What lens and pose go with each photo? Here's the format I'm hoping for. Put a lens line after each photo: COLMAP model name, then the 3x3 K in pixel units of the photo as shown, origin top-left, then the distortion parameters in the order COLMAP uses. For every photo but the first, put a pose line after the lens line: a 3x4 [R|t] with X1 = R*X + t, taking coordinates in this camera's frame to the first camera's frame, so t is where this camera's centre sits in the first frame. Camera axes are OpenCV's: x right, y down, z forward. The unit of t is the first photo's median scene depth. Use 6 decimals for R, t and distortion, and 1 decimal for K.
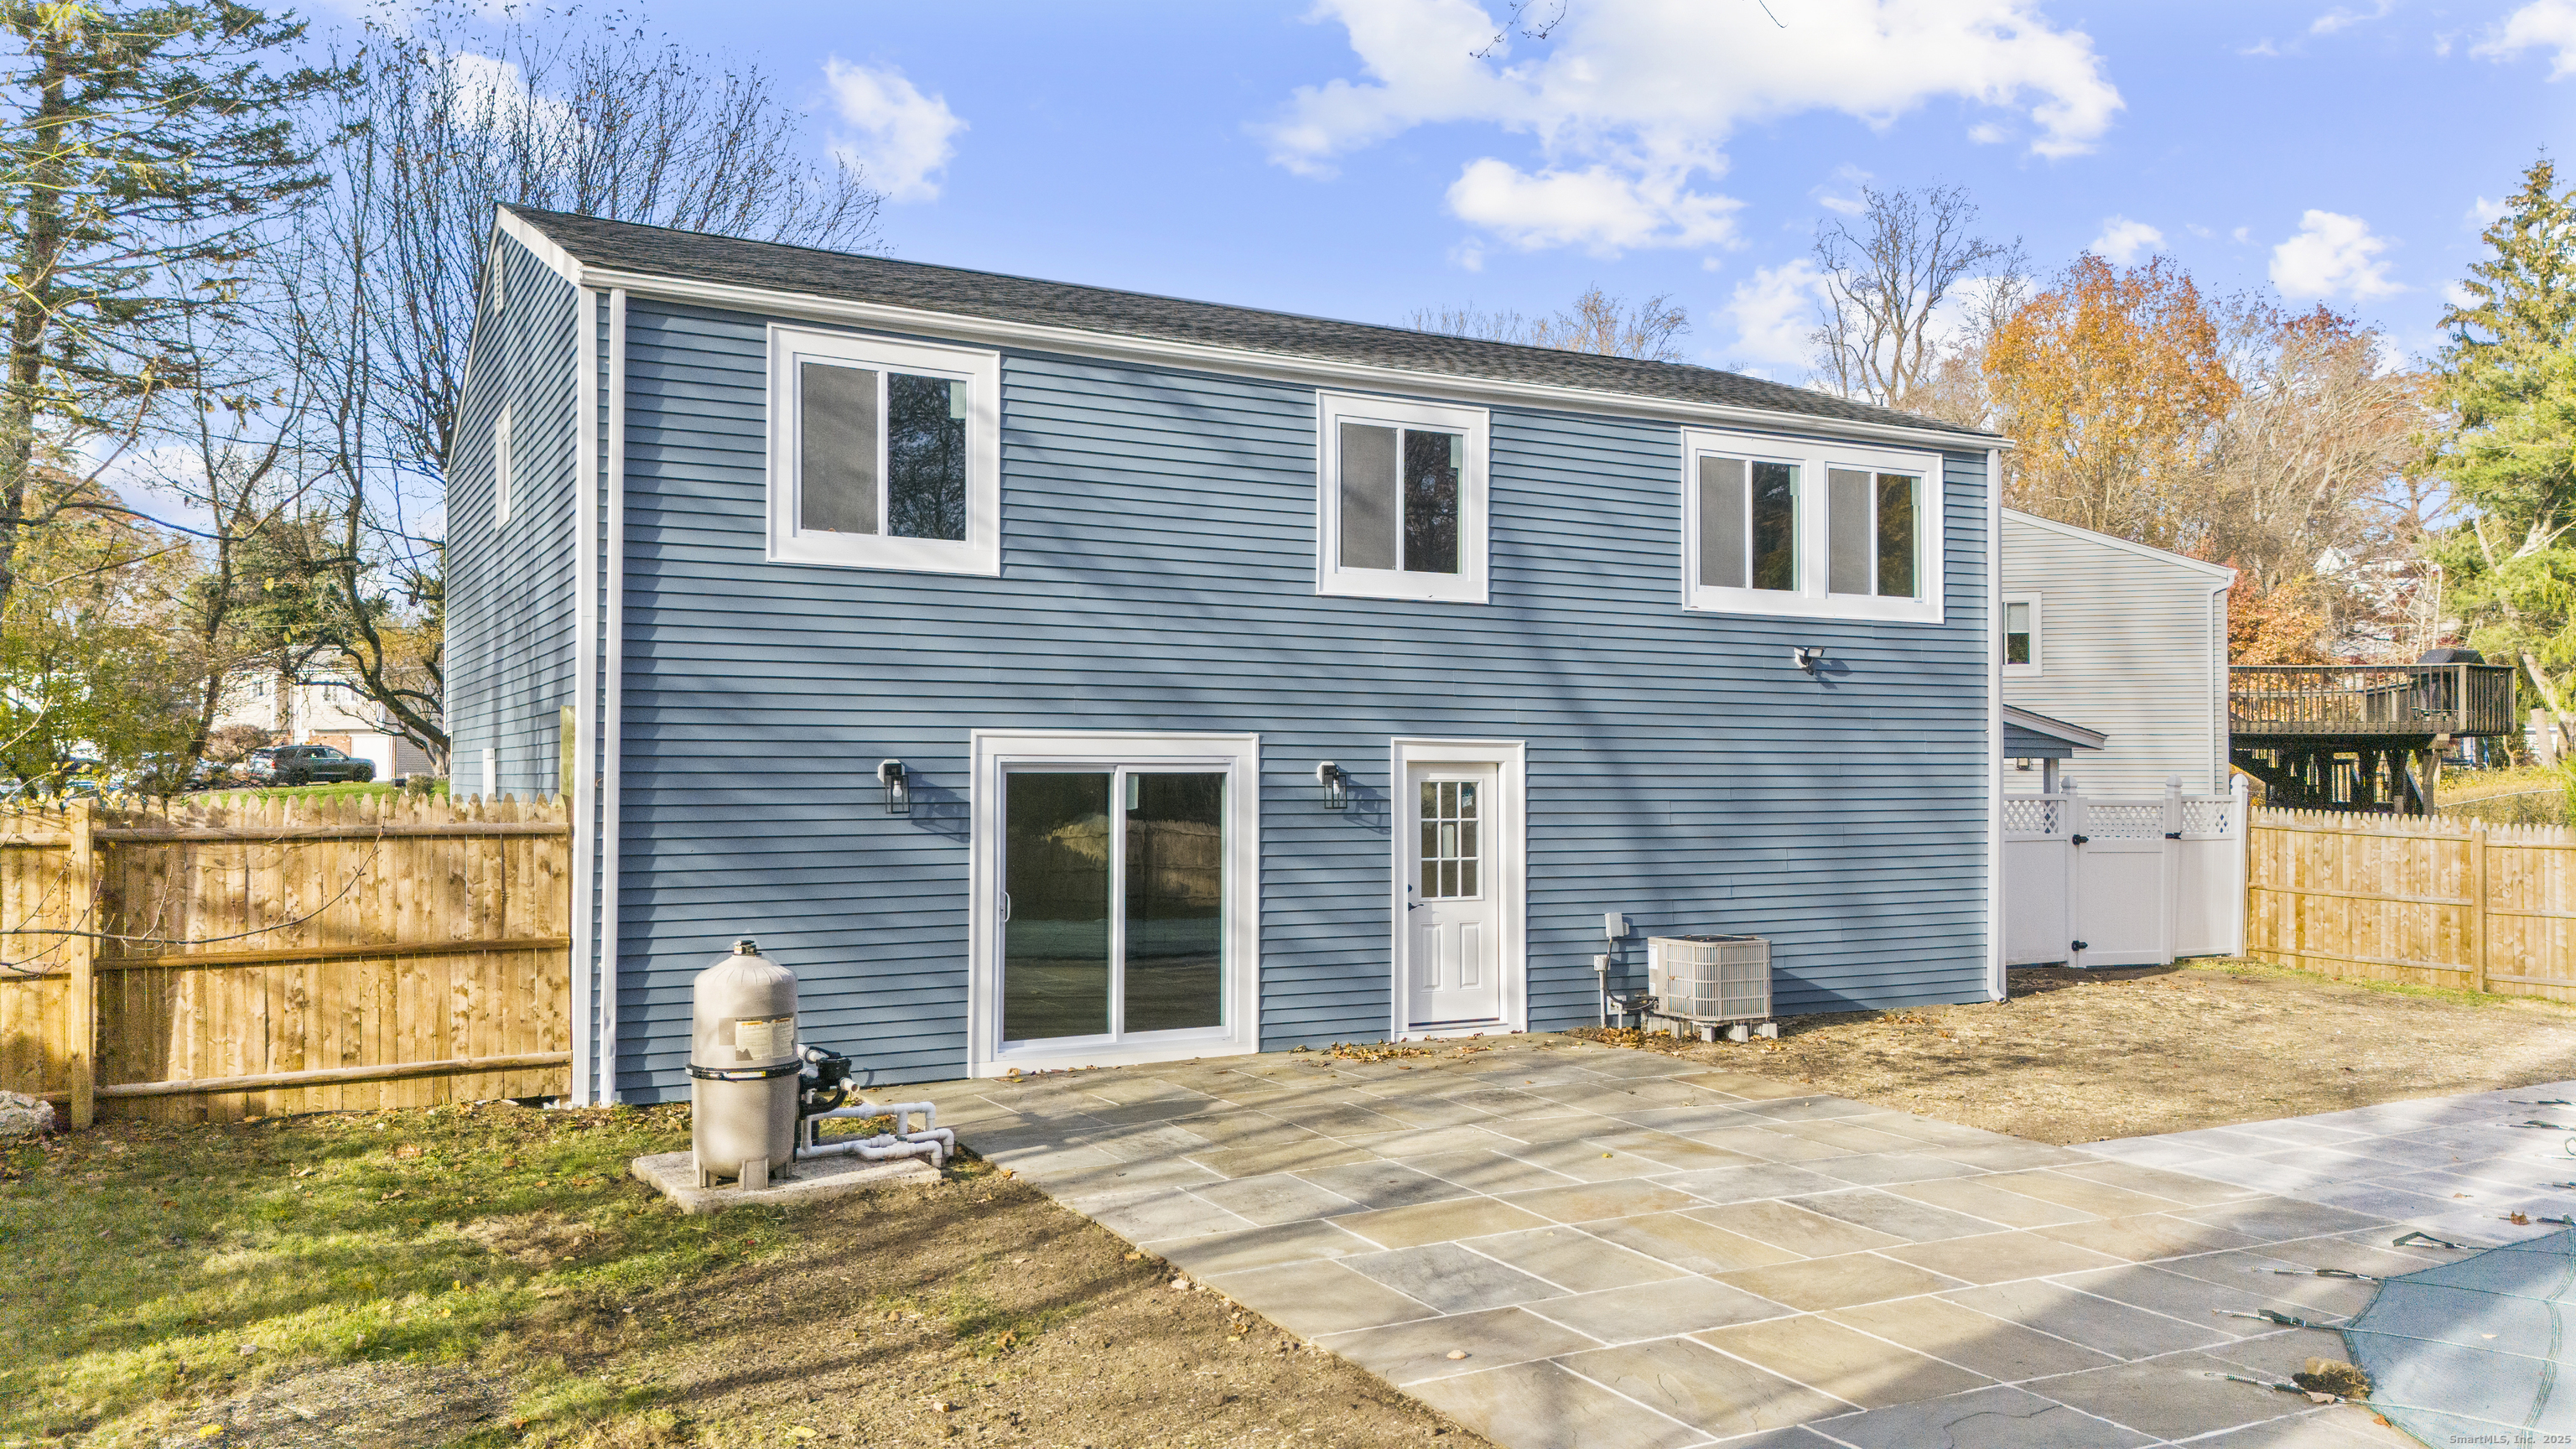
lens RADIAL K [[1901.8, 0, 1285.4], [0, 1901.8, 737.0], [0, 0, 1]] dist [0.082433, -0.092887]
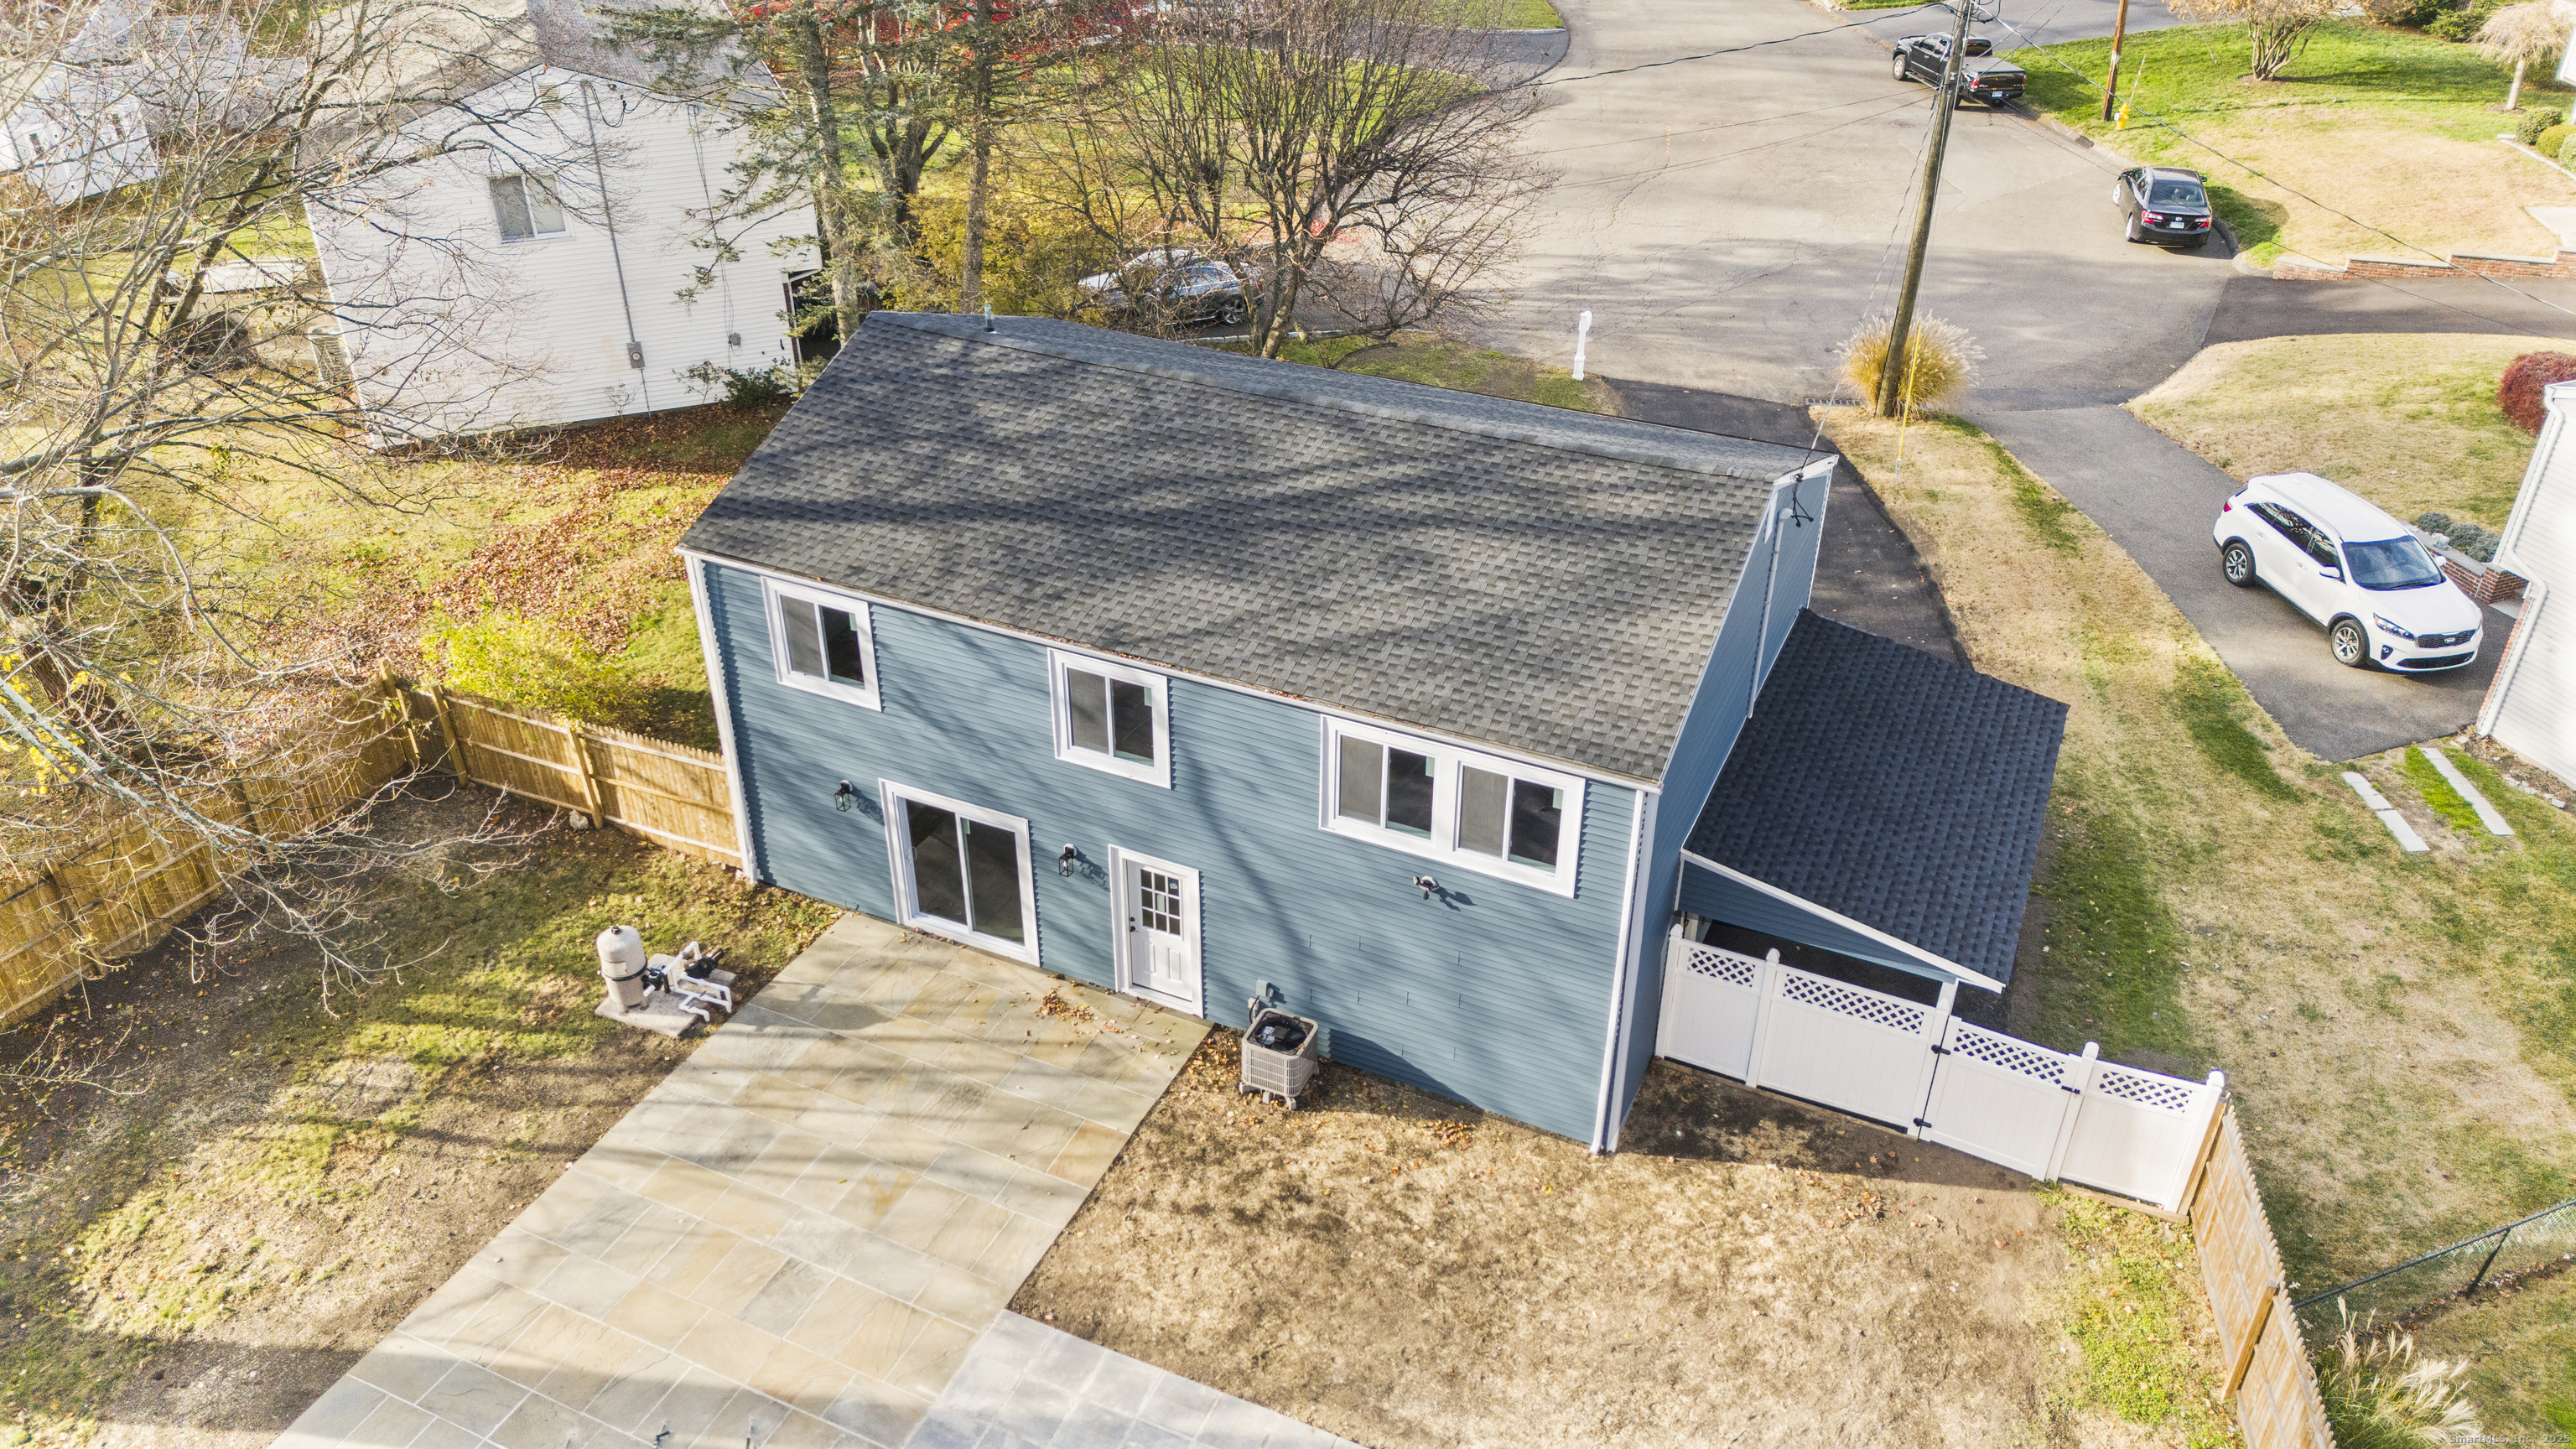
lens RADIAL K [[1901.8, 0, 1285.4], [0, 1901.8, 737.0], [0, 0, 1]] dist [0.082433, -0.092887]
pose [[0.593095, 0.430058, -0.680653, 1.164704], [0.015085, 0.839308, 0.543446, -0.919020], [0.804991, -0.332583, 0.491303, 0.356587]]
